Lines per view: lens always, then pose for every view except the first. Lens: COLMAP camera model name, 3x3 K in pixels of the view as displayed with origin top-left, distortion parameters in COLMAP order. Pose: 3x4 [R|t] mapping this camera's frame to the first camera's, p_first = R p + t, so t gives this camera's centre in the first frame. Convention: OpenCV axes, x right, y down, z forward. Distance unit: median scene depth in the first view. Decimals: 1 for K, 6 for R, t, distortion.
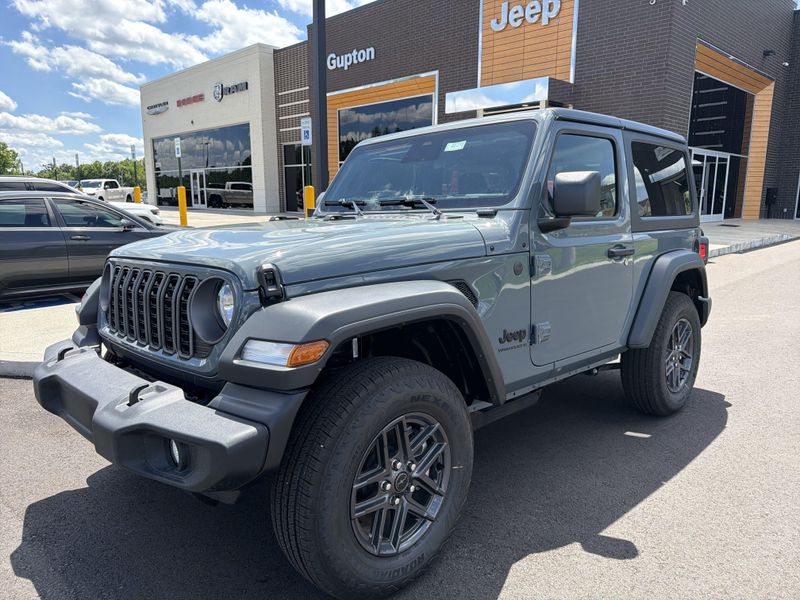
lens RADIAL K [[569.3, 0, 397.4], [0, 569.3, 298.5], [0, 0, 1]] dist [0.018338, -0.022399]
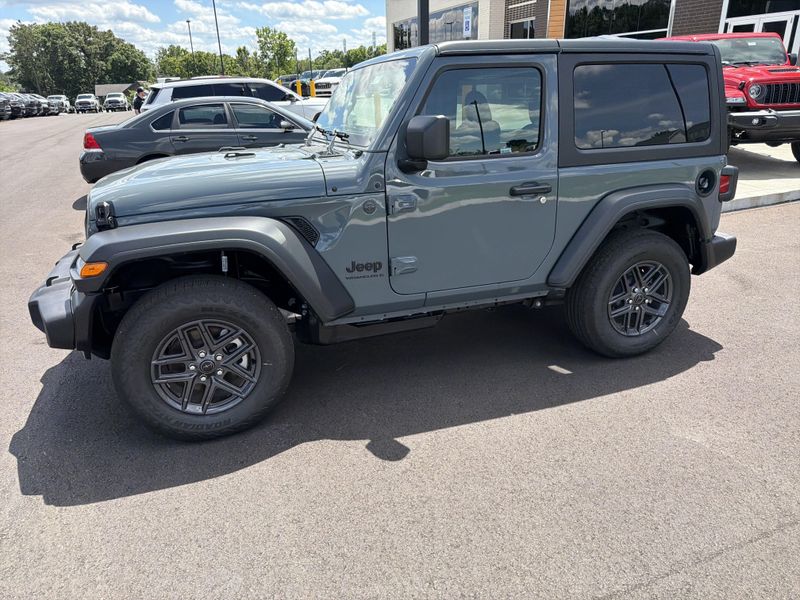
lens RADIAL K [[569.3, 0, 397.2], [0, 569.3, 301.0], [0, 0, 1]] dist [0.018338, -0.022399]
pose [[0.910983, 0.127589, -0.392213, 0.683396], [-0.047520, 0.977085, 0.207477, -0.100558], [0.409697, -0.170370, 0.896171, -0.010925]]
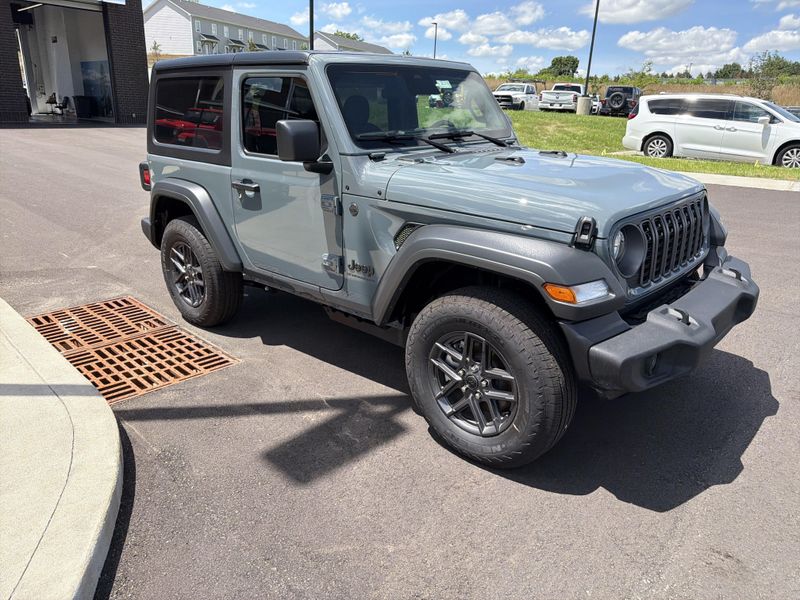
lens RADIAL K [[569.3, 0, 401.8], [0, 569.3, 303.4], [0, 0, 1]] dist [0.018338, -0.022399]
pose [[-0.043888, -0.324101, 0.945004, -1.309333], [0.138993, 0.934735, 0.327035, -0.275370], [-0.989320, 0.145702, 0.004024, 1.296743]]
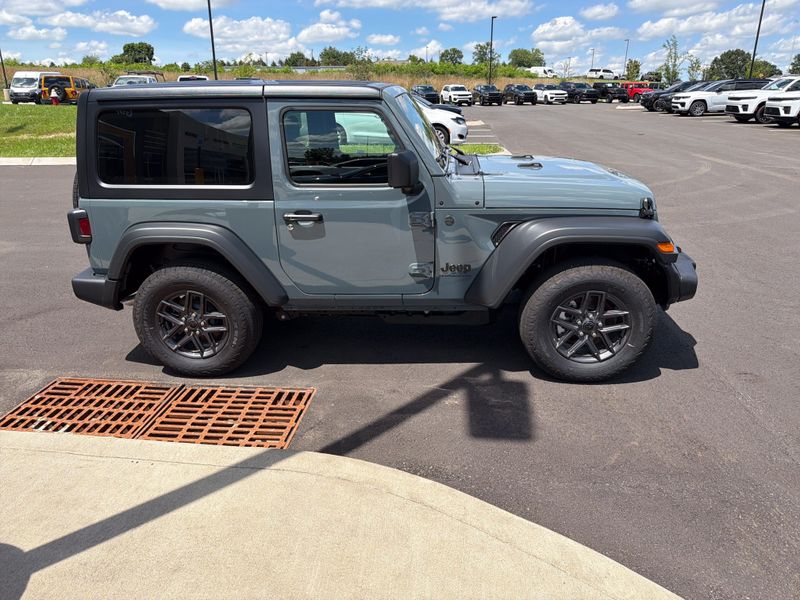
lens RADIAL K [[569.3, 0, 403.1], [0, 569.3, 298.8], [0, 0, 1]] dist [0.018338, -0.022399]
pose [[-0.652914, -0.244066, 0.717032, -1.117628], [0.133978, 0.894520, 0.426478, -0.503829], [-0.745488, 0.374520, -0.551346, 2.219695]]
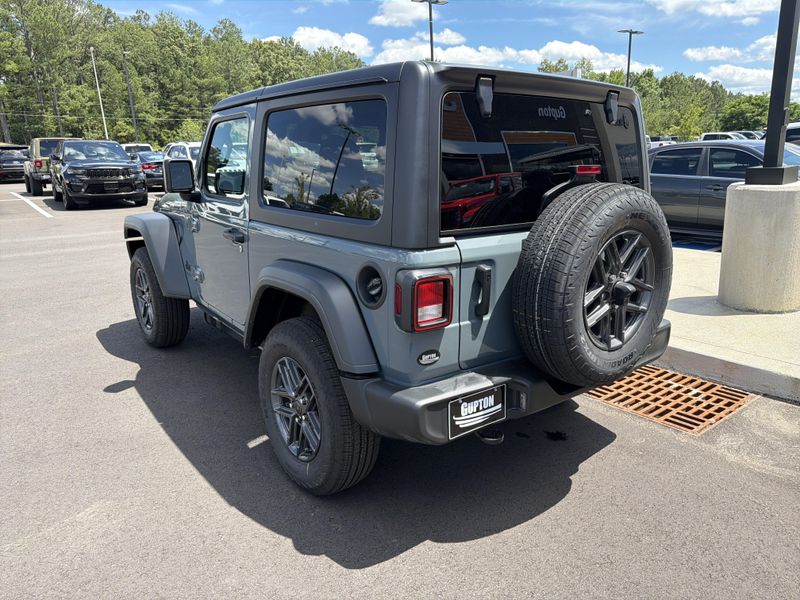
lens RADIAL K [[569.3, 0, 400.7], [0, 569.3, 289.1], [0, 0, 1]] dist [0.018338, -0.022399]
pose [[-0.117677, 0.241359, -0.963275, 1.543442], [-0.138919, 0.956475, 0.256626, -0.332857], [0.983287, 0.164016, -0.079026, 1.597414]]
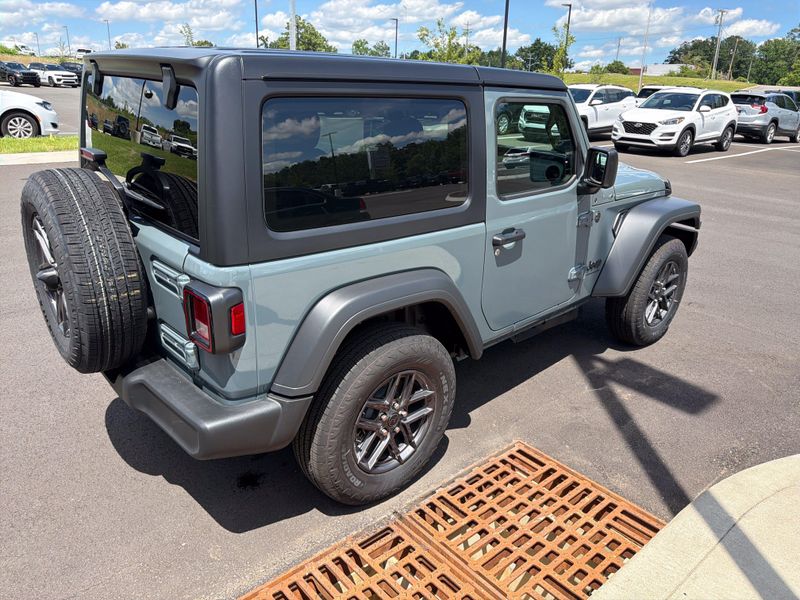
lens RADIAL K [[569.3, 0, 405.5], [0, 569.3, 298.2], [0, 0, 1]] dist [0.018338, -0.022399]
pose [[-0.998727, -0.040747, 0.029729, 0.157176], [-0.020864, 0.870344, 0.492003, -0.556115], [-0.045922, 0.490756, -0.870086, 2.566959]]
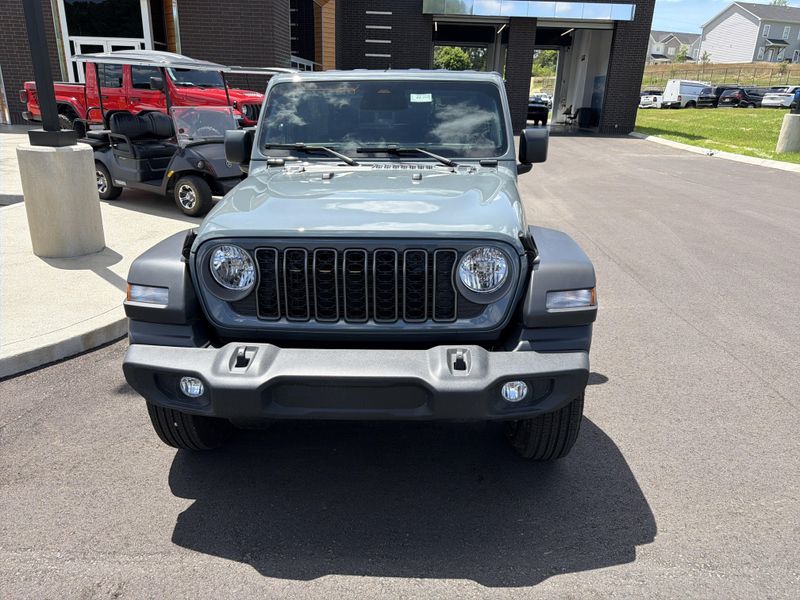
lens RADIAL K [[569.3, 0, 402.1], [0, 569.3, 300.1], [0, 0, 1]] dist [0.018338, -0.022399]
pose [[0.734020, -0.202912, 0.648105, -0.841405], [0.086866, 0.974534, 0.206732, -0.129829], [-0.673549, -0.095447, 0.732954, 0.174470]]
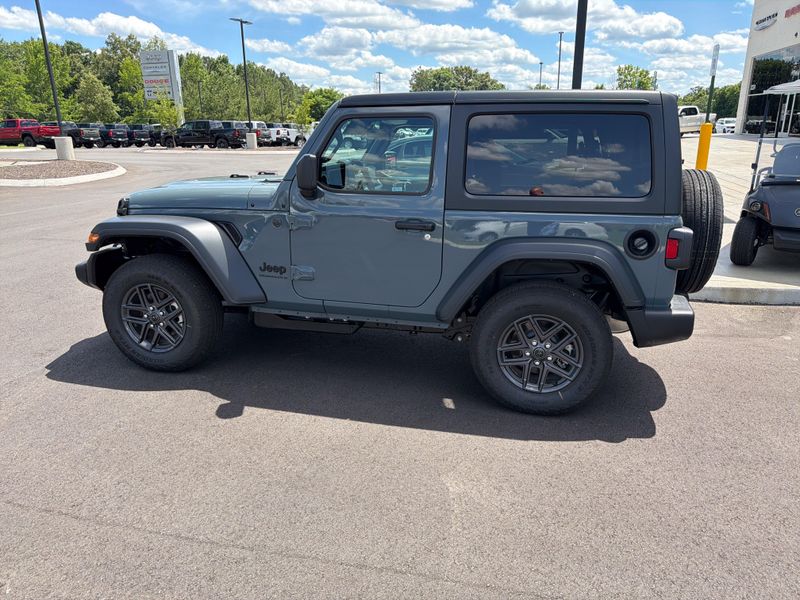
lens RADIAL K [[569.3, 0, 403.1], [0, 569.3, 290.2], [0, 0, 1]] dist [0.018338, -0.022399]
pose [[0.540053, 0.232354, -0.808922, 1.478762], [-0.137873, 0.972576, 0.187315, -0.185992], [0.830262, 0.010368, 0.557277, 0.445892]]
